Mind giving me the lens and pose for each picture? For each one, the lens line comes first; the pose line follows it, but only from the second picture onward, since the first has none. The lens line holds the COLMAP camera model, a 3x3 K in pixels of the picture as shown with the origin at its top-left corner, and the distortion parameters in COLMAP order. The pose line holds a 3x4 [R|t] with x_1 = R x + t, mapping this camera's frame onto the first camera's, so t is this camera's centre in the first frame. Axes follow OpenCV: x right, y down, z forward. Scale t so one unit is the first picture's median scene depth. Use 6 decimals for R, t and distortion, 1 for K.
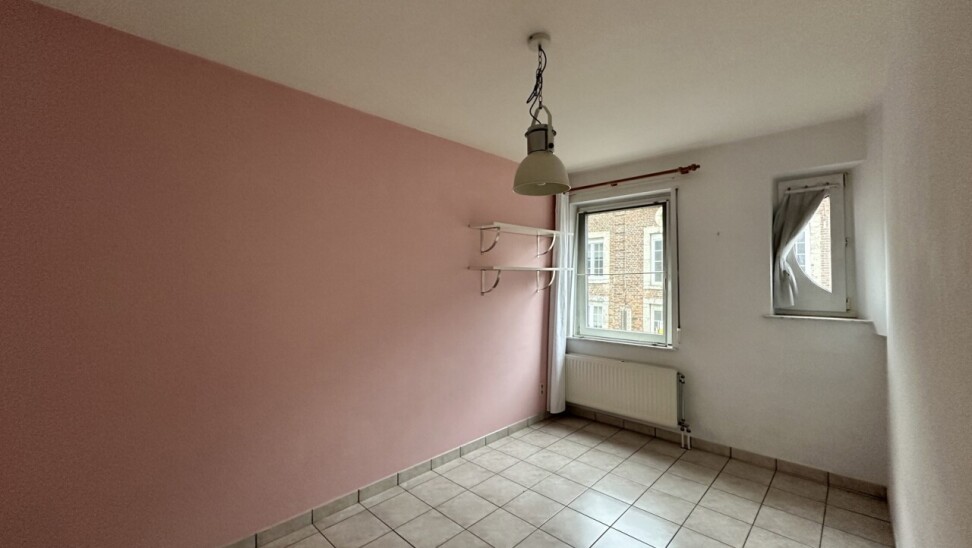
lens RADIAL K [[384.1, 0, 485.3], [0, 384.1, 271.7], [0, 0, 1]] dist [-0.009726, 0.000463]
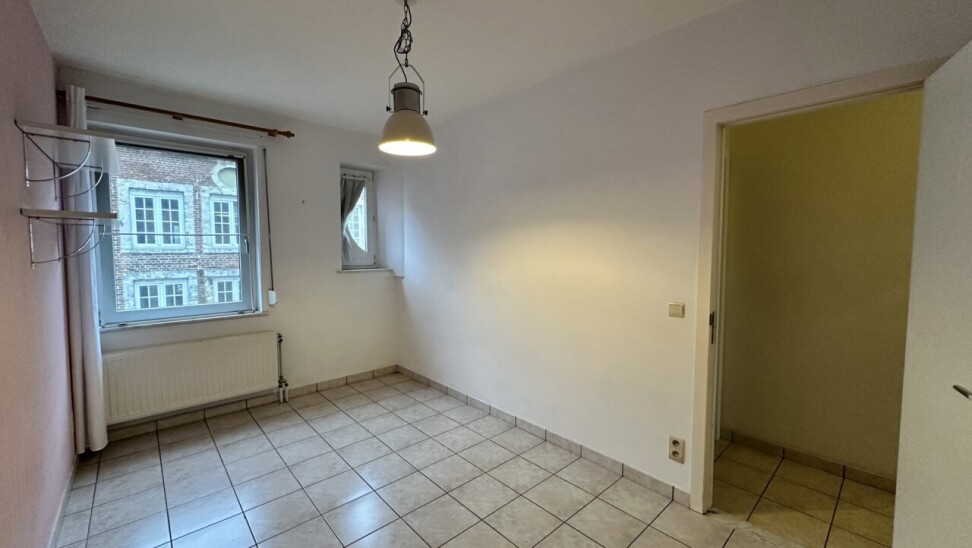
lens RADIAL K [[384.1, 0, 484.8], [0, 384.1, 273.7], [0, 0, 1]] dist [-0.009726, 0.000463]
pose [[0.061389, -0.067323, 0.995841, -0.514235], [-0.019059, 0.997462, 0.068607, 0.025159], [-0.997932, -0.023192, 0.059950, 0.422725]]
